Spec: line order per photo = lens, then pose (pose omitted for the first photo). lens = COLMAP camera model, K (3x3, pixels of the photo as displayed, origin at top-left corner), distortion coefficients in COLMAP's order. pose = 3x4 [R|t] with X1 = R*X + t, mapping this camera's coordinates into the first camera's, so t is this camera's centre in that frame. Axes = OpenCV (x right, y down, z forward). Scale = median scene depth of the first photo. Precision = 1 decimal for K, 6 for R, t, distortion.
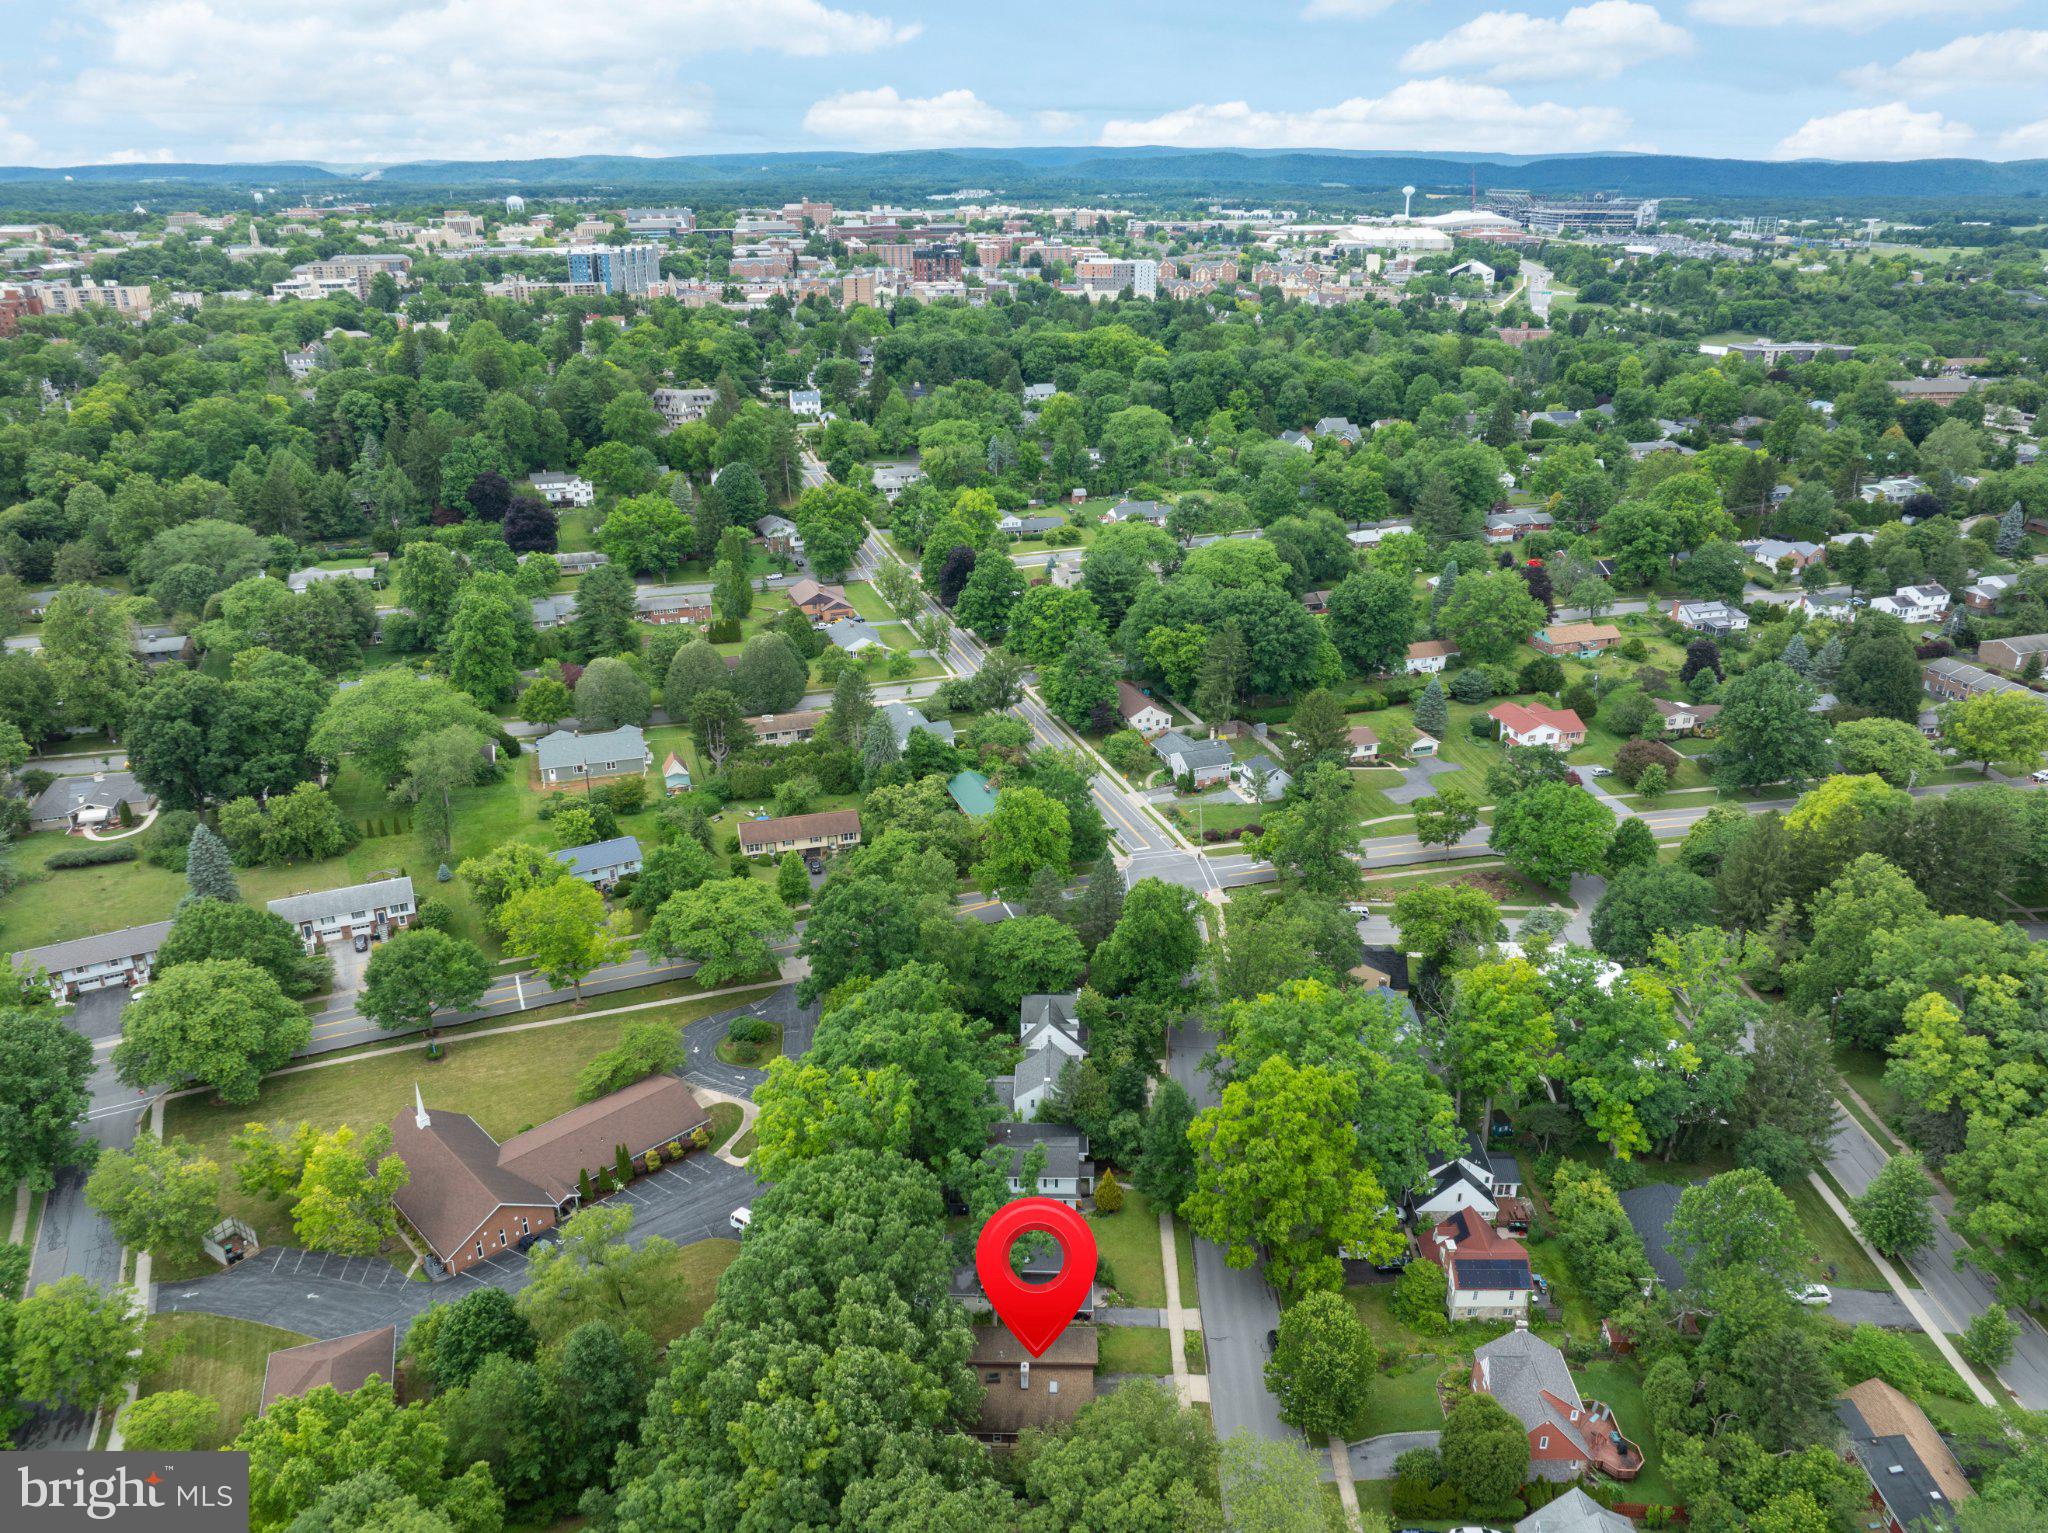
lens RADIAL K [[1453.1, 0, 1022.8], [0, 1453.1, 766.9], [0, 0, 1]] dist [-0.041754, 0.006991]
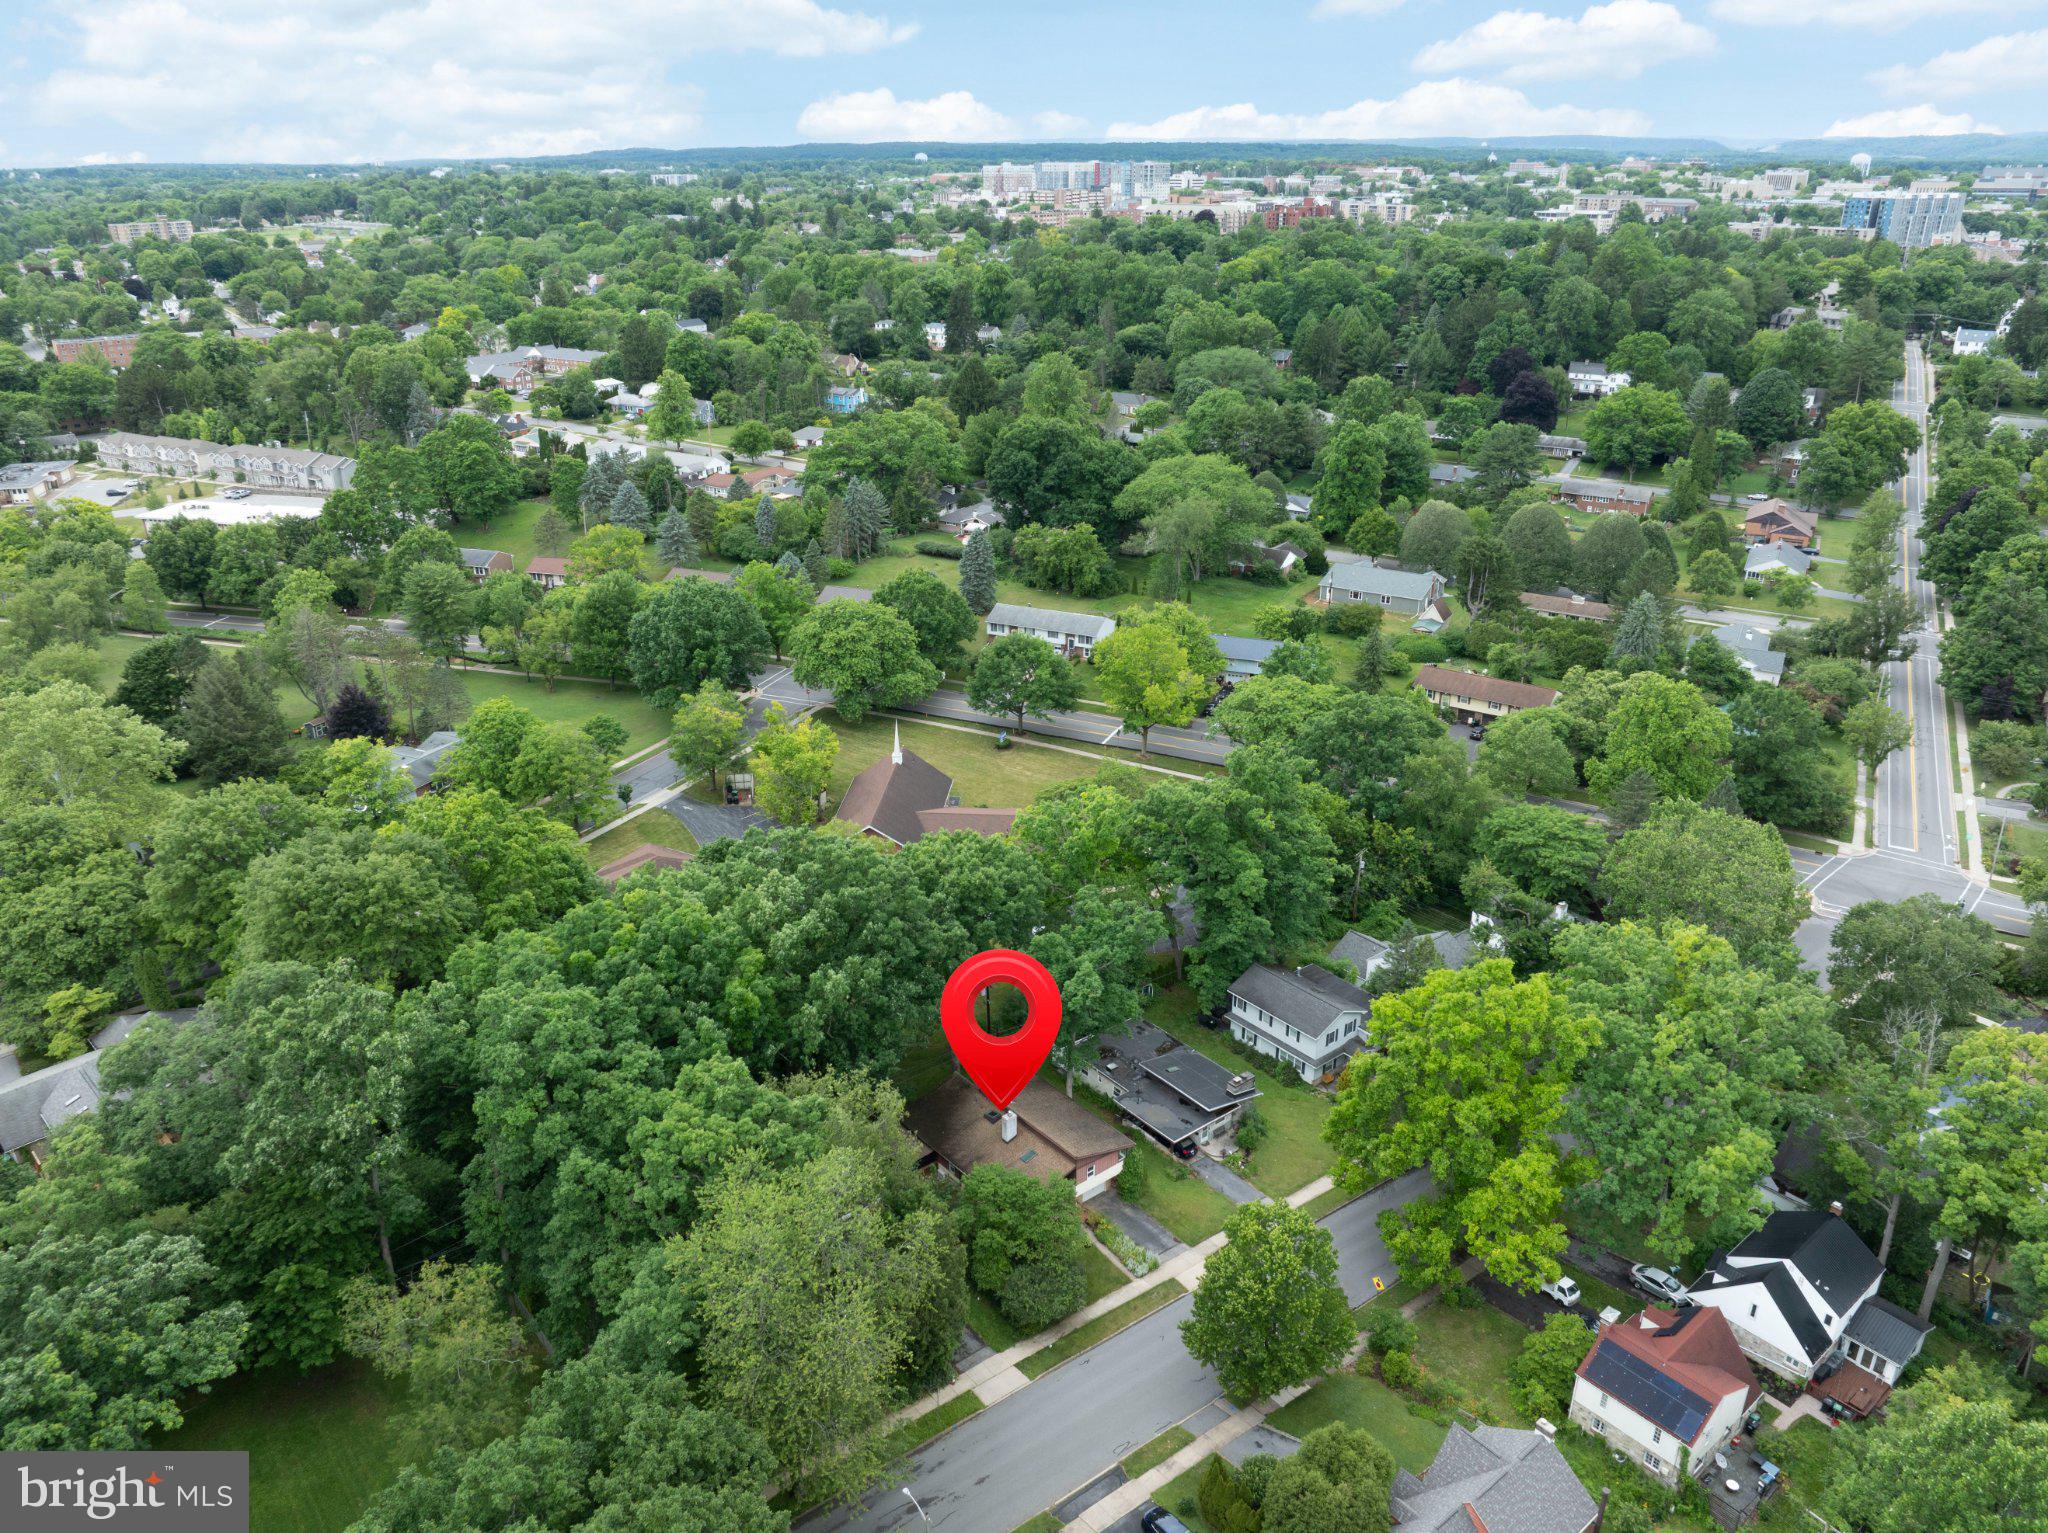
lens RADIAL K [[1453.1, 0, 1023.0], [0, 1453.1, 767.5], [0, 0, 1]] dist [-0.041754, 0.006991]
pose [[0.646799, 0.296237, -0.702777, 0.260994], [-0.291077, 0.947612, 0.131549, 0.047145], [0.704929, 0.119477, 0.699142, 0.174897]]
